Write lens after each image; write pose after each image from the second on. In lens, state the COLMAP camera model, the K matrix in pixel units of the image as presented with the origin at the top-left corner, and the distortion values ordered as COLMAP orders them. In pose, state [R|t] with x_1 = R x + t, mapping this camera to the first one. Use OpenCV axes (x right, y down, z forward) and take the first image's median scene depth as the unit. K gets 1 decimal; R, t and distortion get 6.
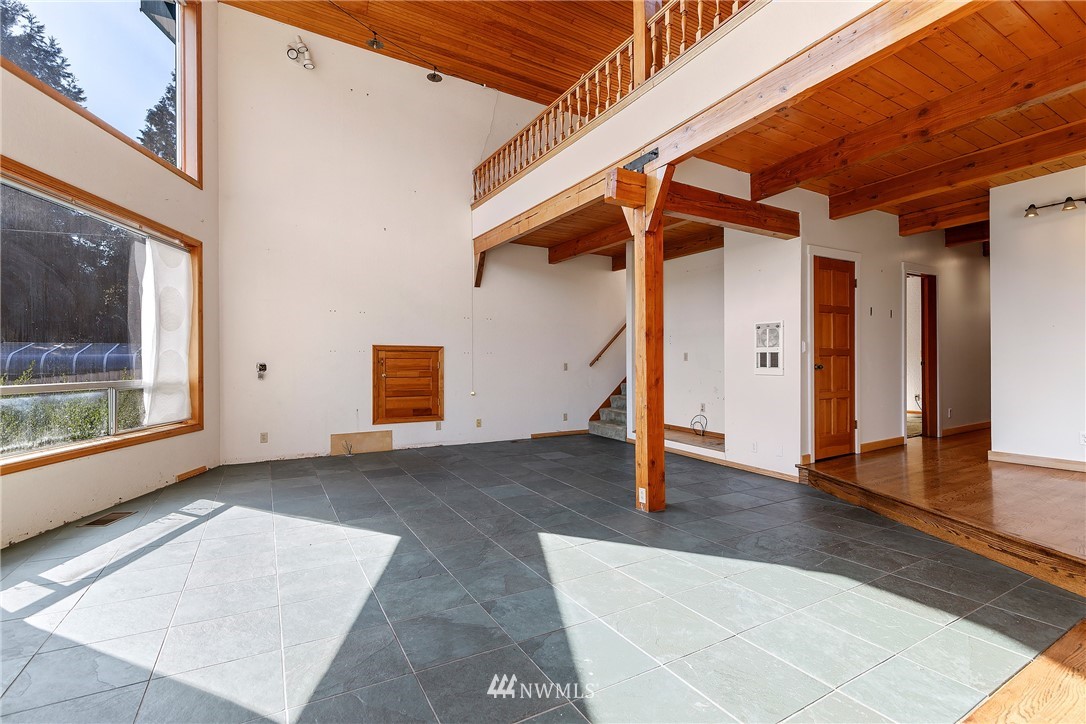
lens RADIAL K [[491.3, 0, 543.0], [0, 491.3, 362.0], [0, 0, 1]] dist [0.000665, -0.000030]
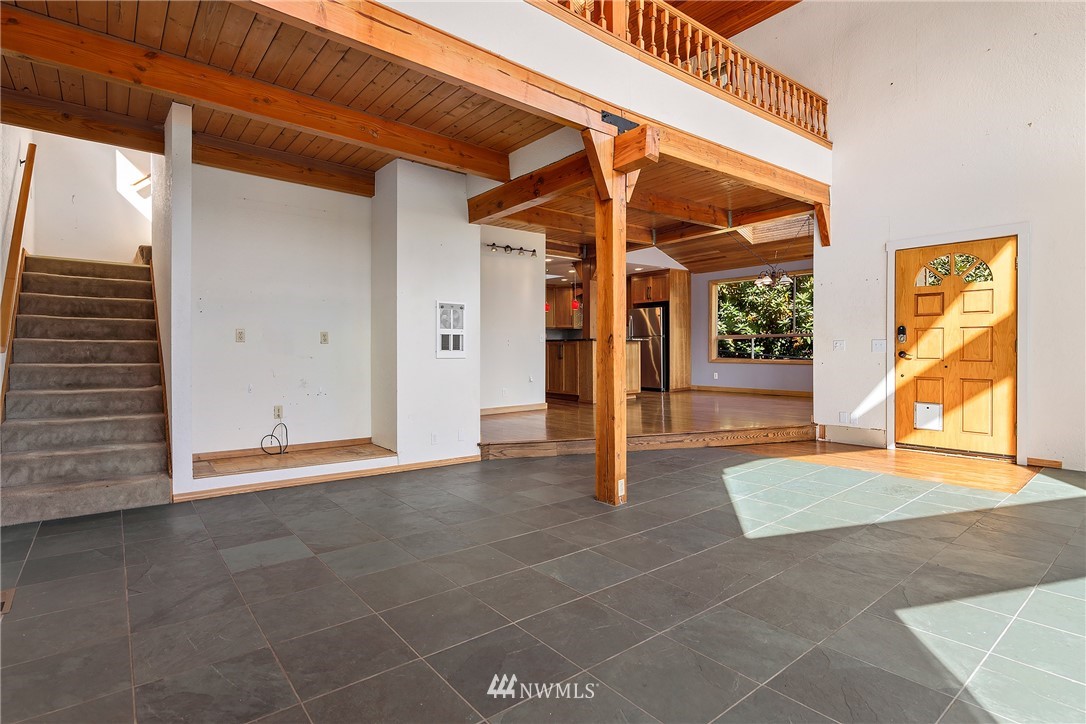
lens RADIAL K [[543.4, 0, 506.7], [0, 543.4, 357.3], [0, 0, 1]] dist [-0.003211, -0.000270]
pose [[-0.139982, -0.013772, 0.990058, -0.605521], [0.000930, 0.999901, 0.014040, 0.010039], [-0.990154, 0.002886, -0.139955, 1.062309]]
